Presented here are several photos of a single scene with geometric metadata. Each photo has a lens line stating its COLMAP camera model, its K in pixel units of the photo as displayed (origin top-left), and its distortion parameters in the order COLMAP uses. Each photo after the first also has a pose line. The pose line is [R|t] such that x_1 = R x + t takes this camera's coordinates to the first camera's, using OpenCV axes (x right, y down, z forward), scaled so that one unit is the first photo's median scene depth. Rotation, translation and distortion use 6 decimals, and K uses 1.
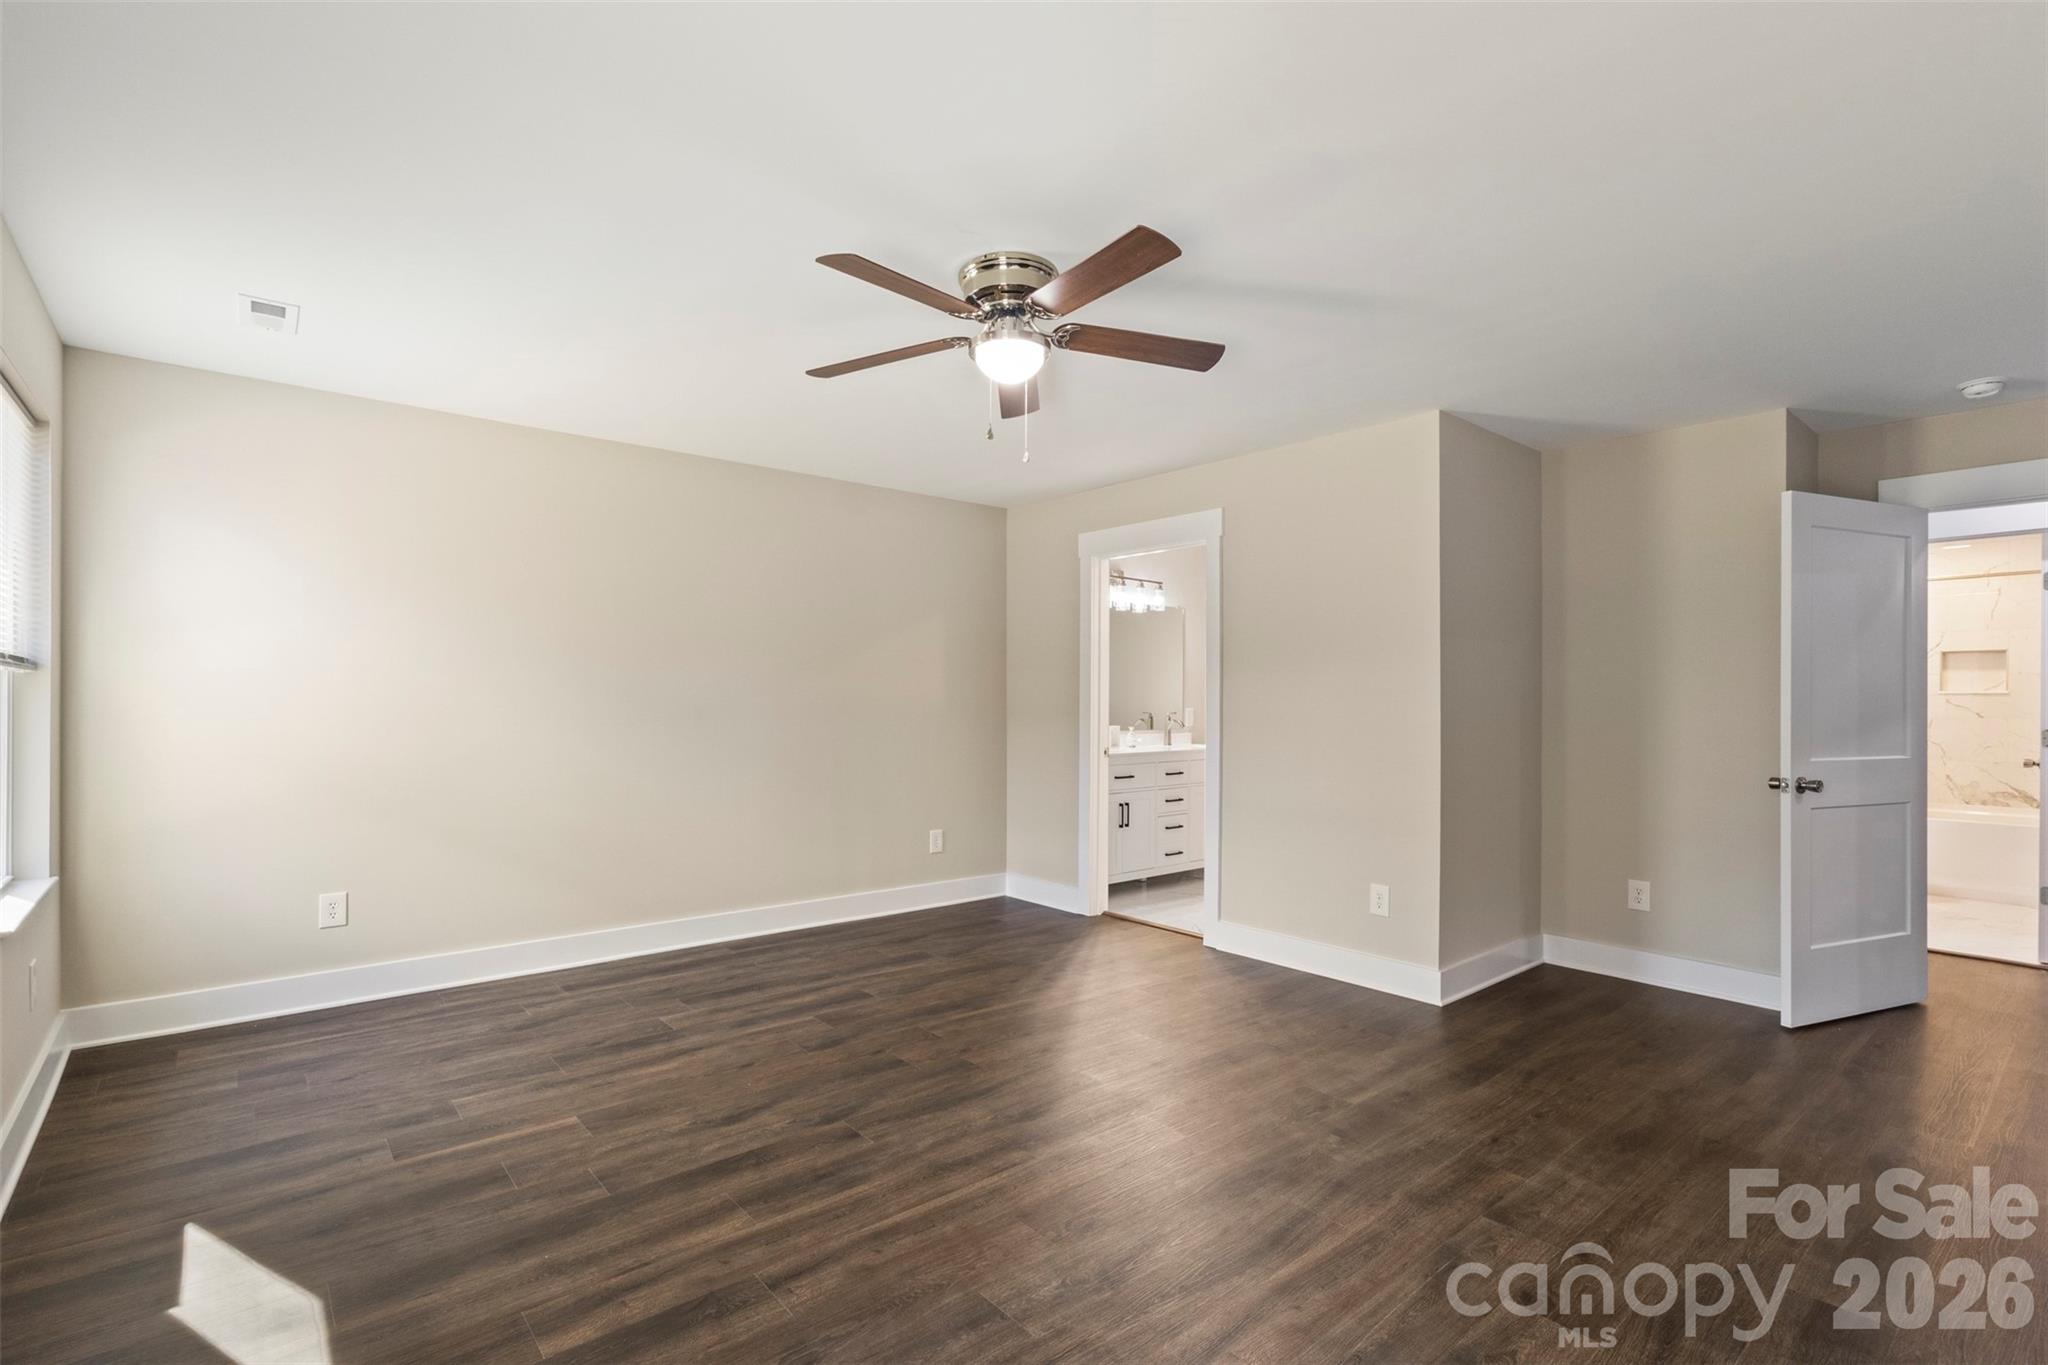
lens RADIAL K [[948.7, 0, 1024.0], [0, 948.7, 682.5], [0, 0, 1]] dist [-0.019920, 0.000243]
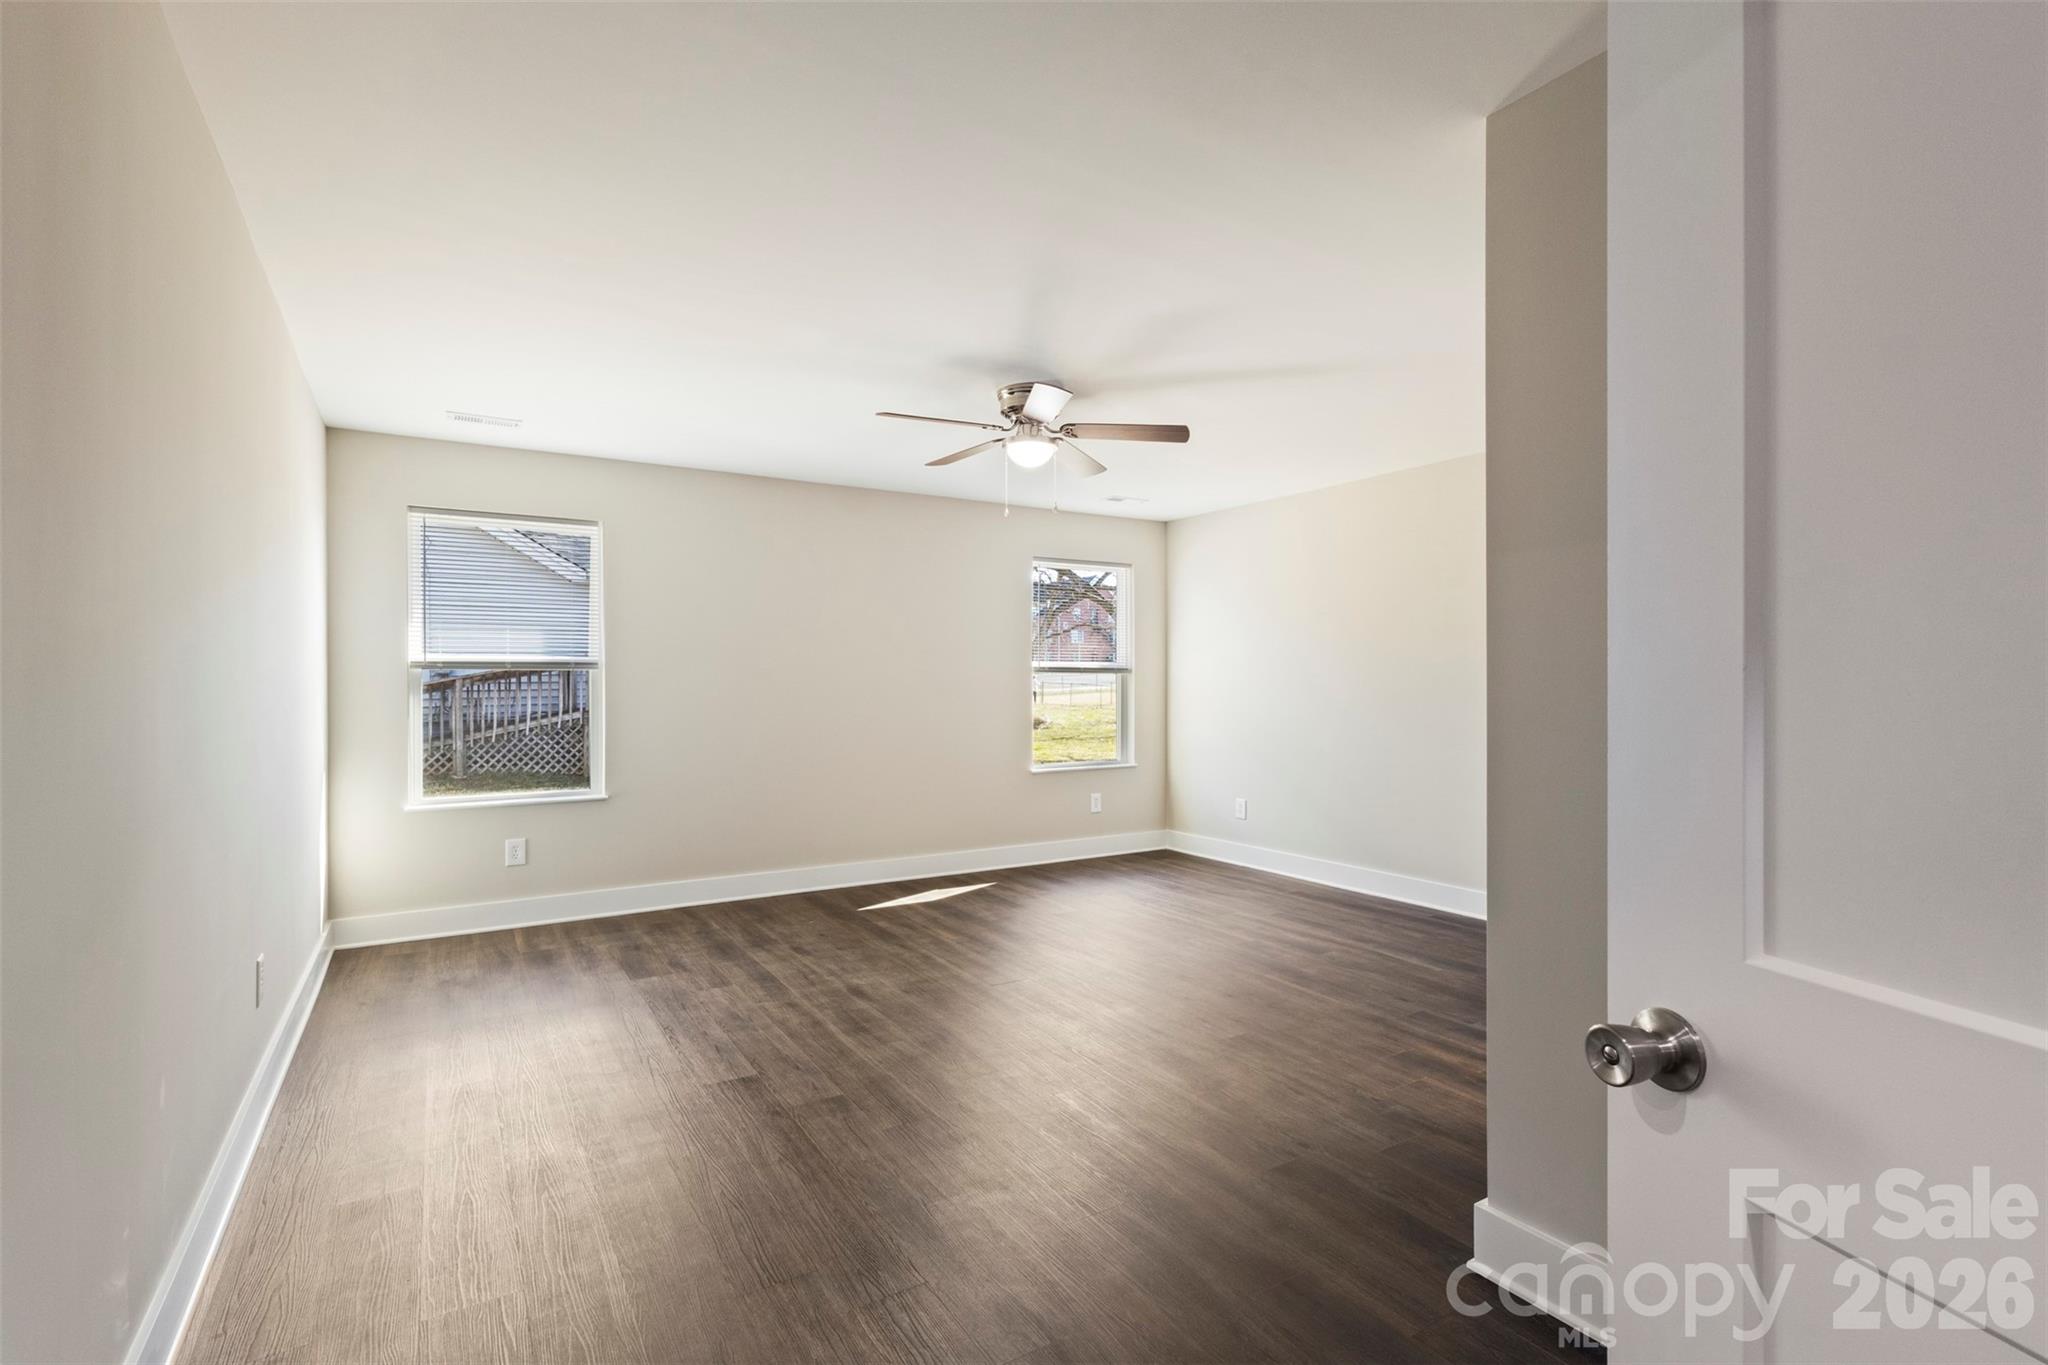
lens RADIAL K [[948.7, 0, 1024.0], [0, 948.7, 682.5], [0, 0, 1]] dist [-0.019920, 0.000243]
pose [[-0.141473, -0.004241, -0.989933, 1.318165], [0.016524, 0.999841, -0.006645, 0.019852], [0.989804, -0.017298, -0.141381, 1.099204]]
